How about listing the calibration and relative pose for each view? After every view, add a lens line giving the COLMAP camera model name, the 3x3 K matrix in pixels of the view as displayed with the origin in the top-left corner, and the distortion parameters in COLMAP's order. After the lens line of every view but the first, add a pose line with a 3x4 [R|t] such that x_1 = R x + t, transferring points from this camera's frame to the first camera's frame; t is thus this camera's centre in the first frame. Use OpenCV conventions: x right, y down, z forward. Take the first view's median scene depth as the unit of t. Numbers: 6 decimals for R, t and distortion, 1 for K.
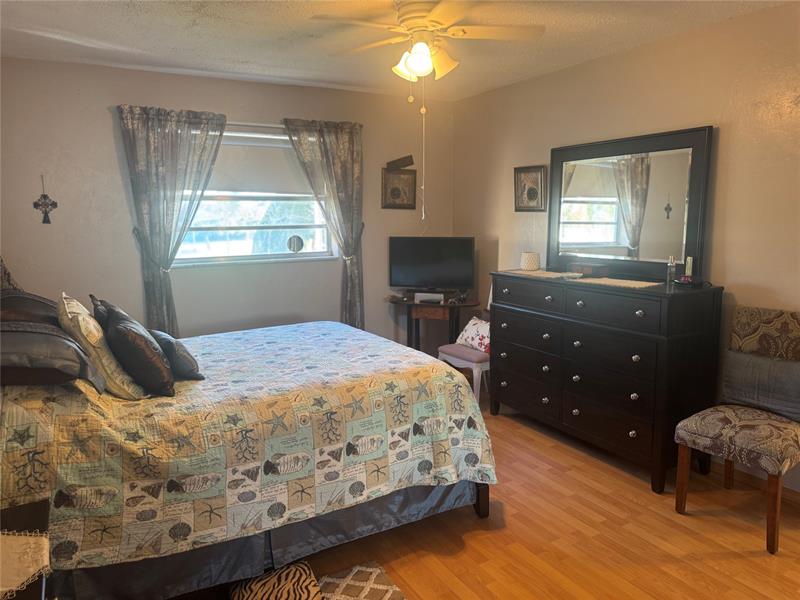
lens RADIAL K [[559.6, 0, 400.0], [0, 559.6, 300.0], [0, 0, 1]] dist [-0.001226, -0.045222]
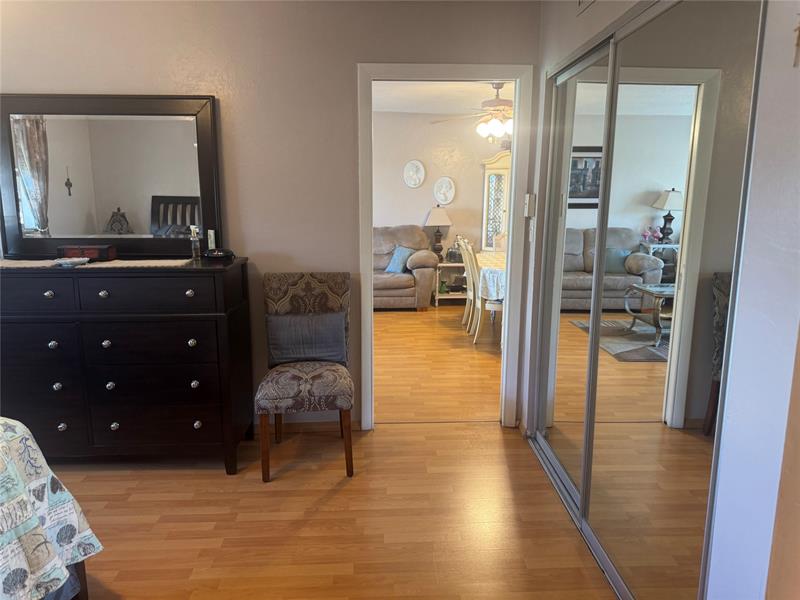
lens RADIAL K [[558.0, 0, 400.0], [0, 558.0, 300.0], [0, 0, 1]] dist [0.071799, -0.081050]
pose [[0.456292, -0.149129, 0.877245, -0.247132], [0.125076, 0.986818, 0.102699, -0.018834], [-0.880996, 0.062862, 0.468929, 0.291654]]
